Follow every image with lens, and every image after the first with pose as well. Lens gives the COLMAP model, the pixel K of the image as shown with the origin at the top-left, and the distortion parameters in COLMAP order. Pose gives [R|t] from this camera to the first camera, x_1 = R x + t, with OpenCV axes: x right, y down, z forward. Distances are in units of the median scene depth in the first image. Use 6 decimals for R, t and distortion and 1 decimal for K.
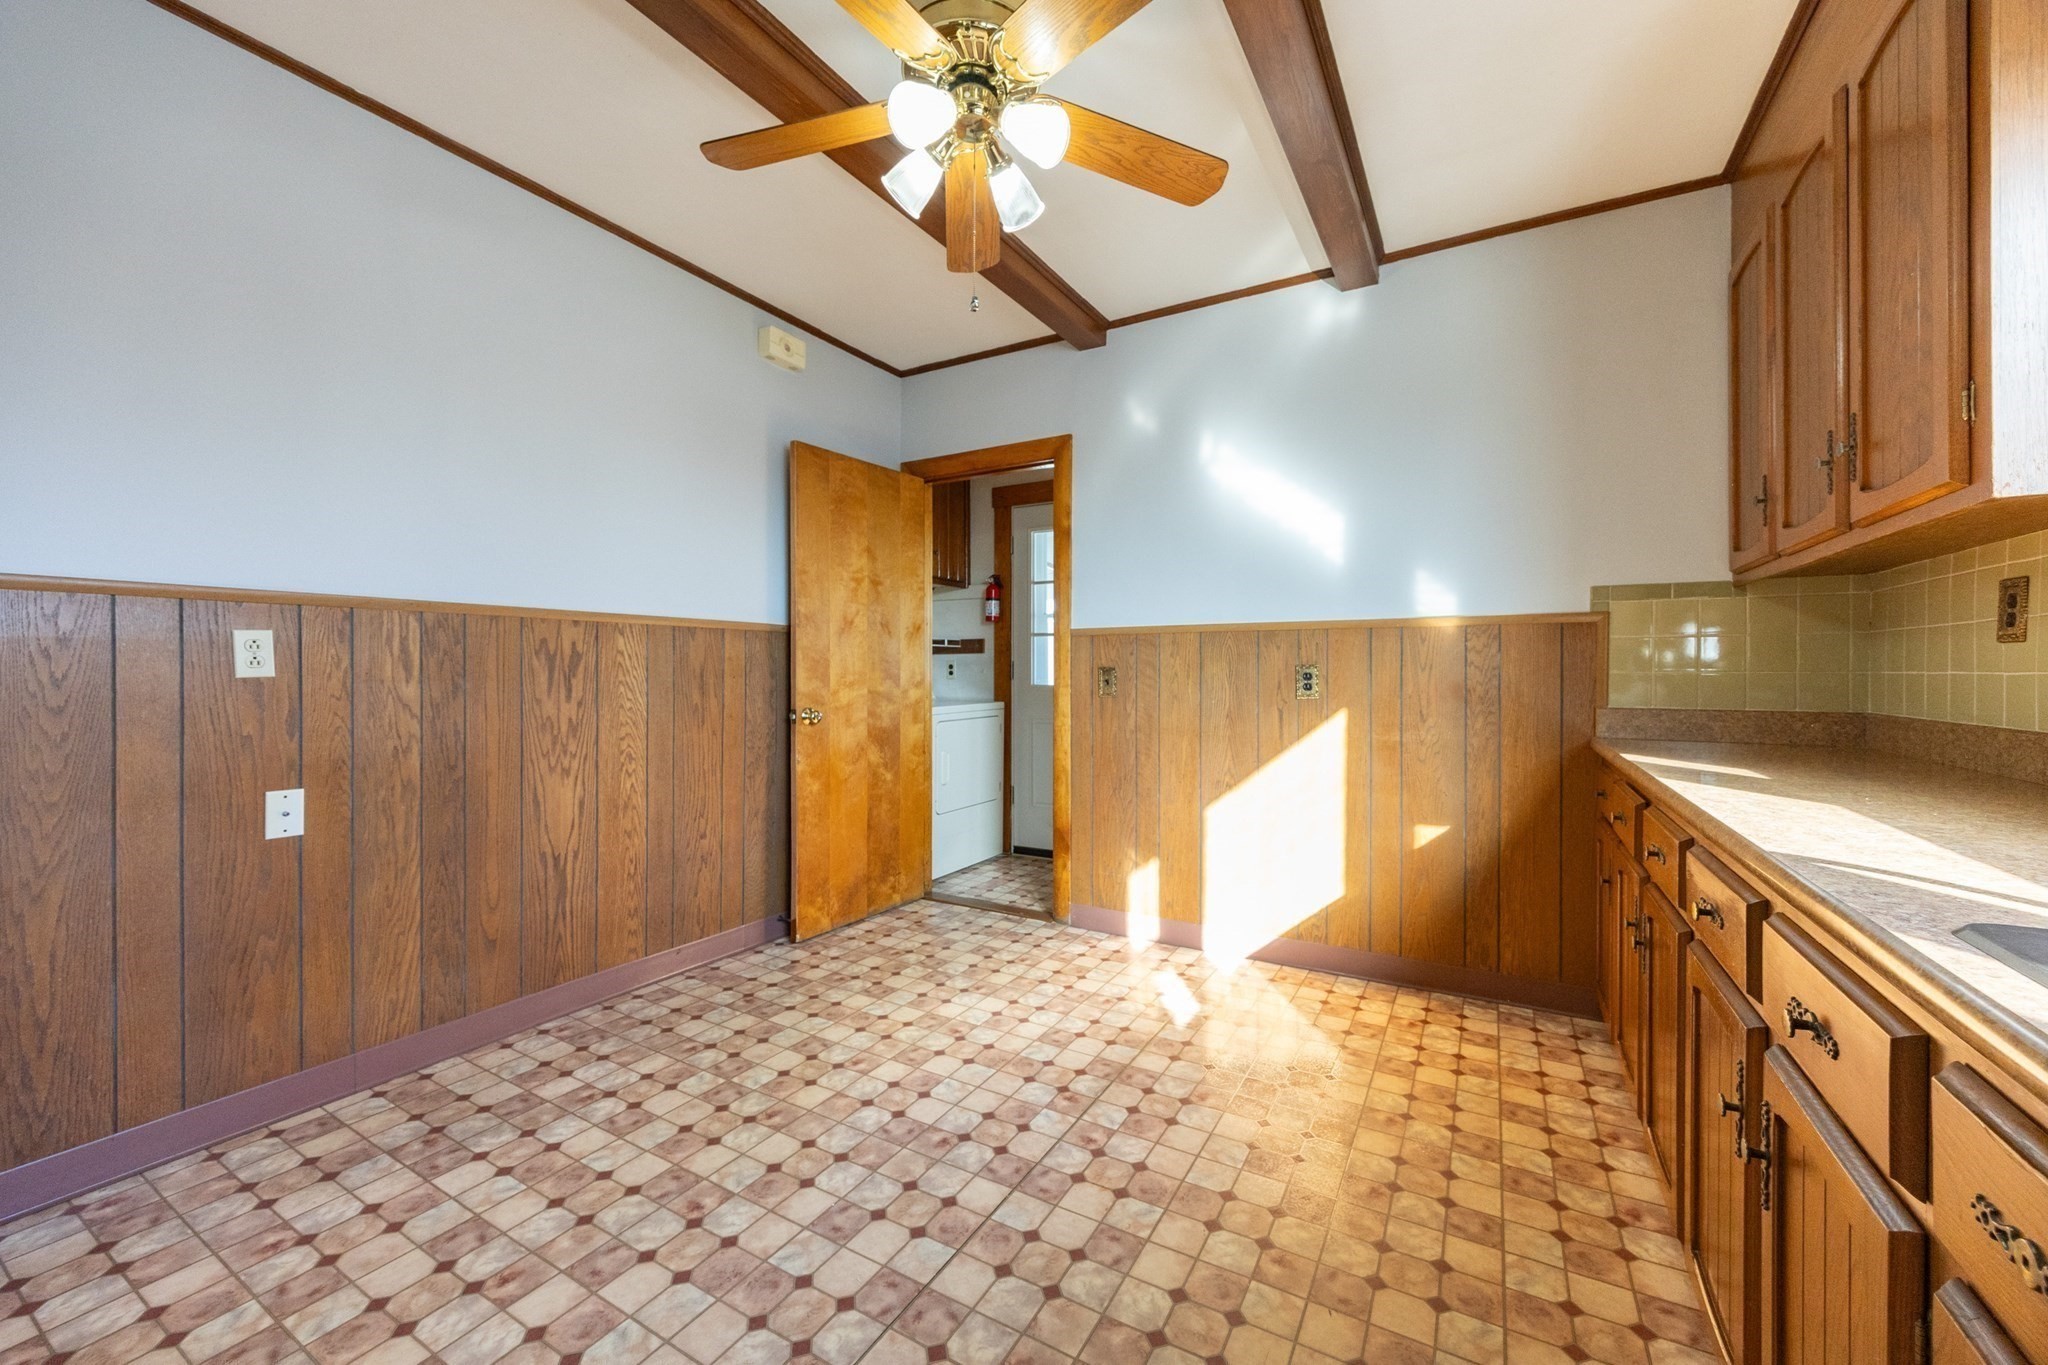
lens RADIAL K [[783.0, 0, 1036.7], [0, 783.0, 676.4], [0, 0, 1]] dist [-0.000559, 0.000034]
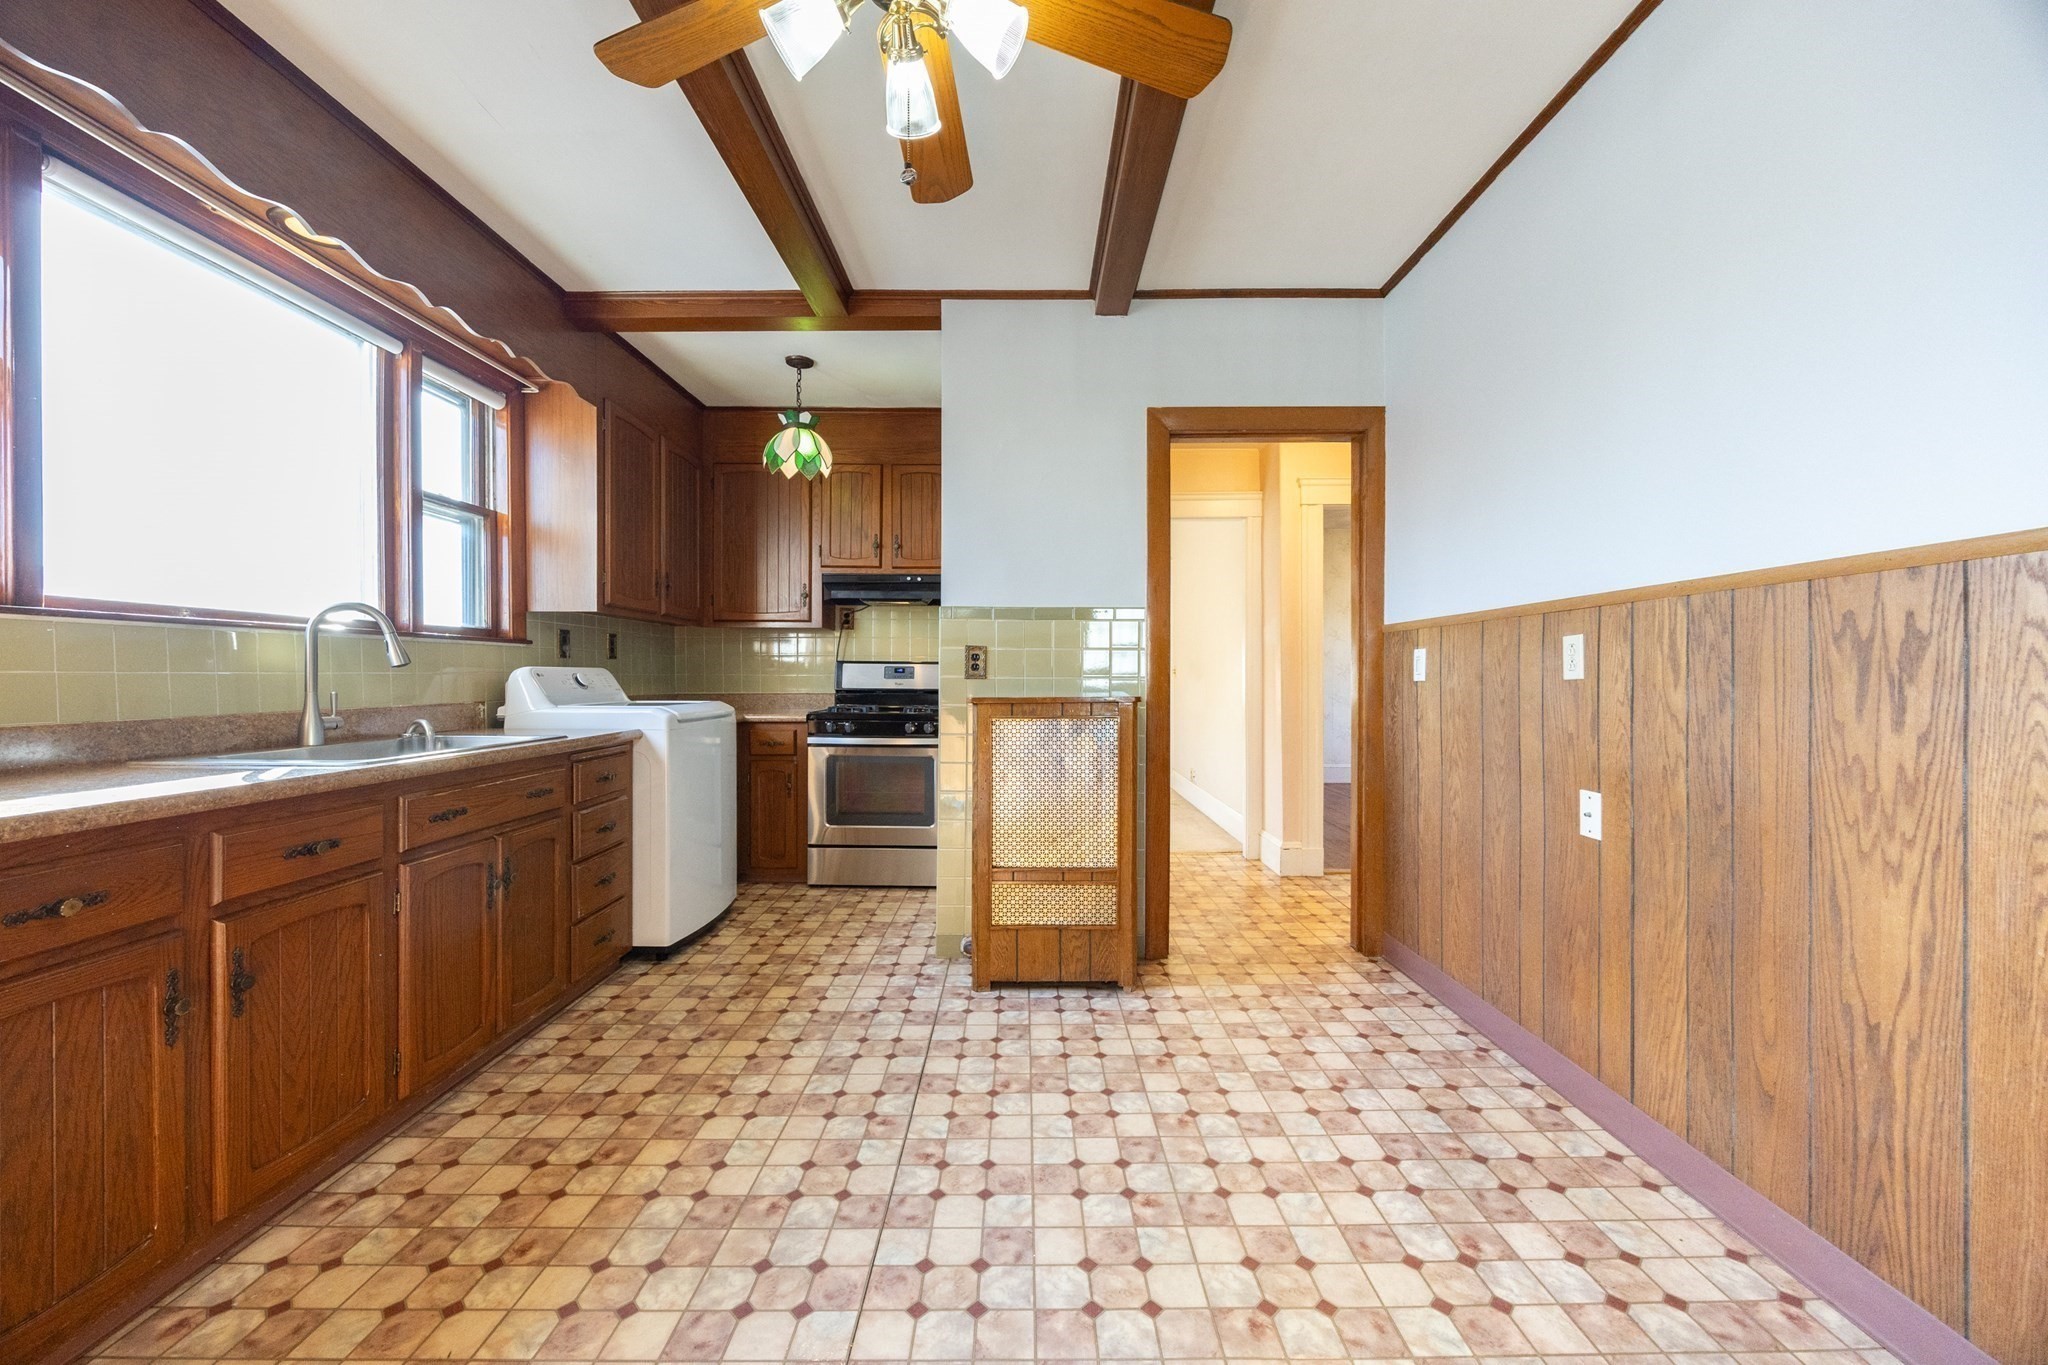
lens RADIAL K [[783.0, 0, 1036.7], [0, 783.0, 676.4], [0, 0, 1]] dist [-0.000559, 0.000034]
pose [[-0.859227, -0.000910, -0.511594, 0.152587], [-0.002748, 0.999992, 0.002838, -0.003643], [0.511587, 0.003844, -0.859223, 1.319609]]
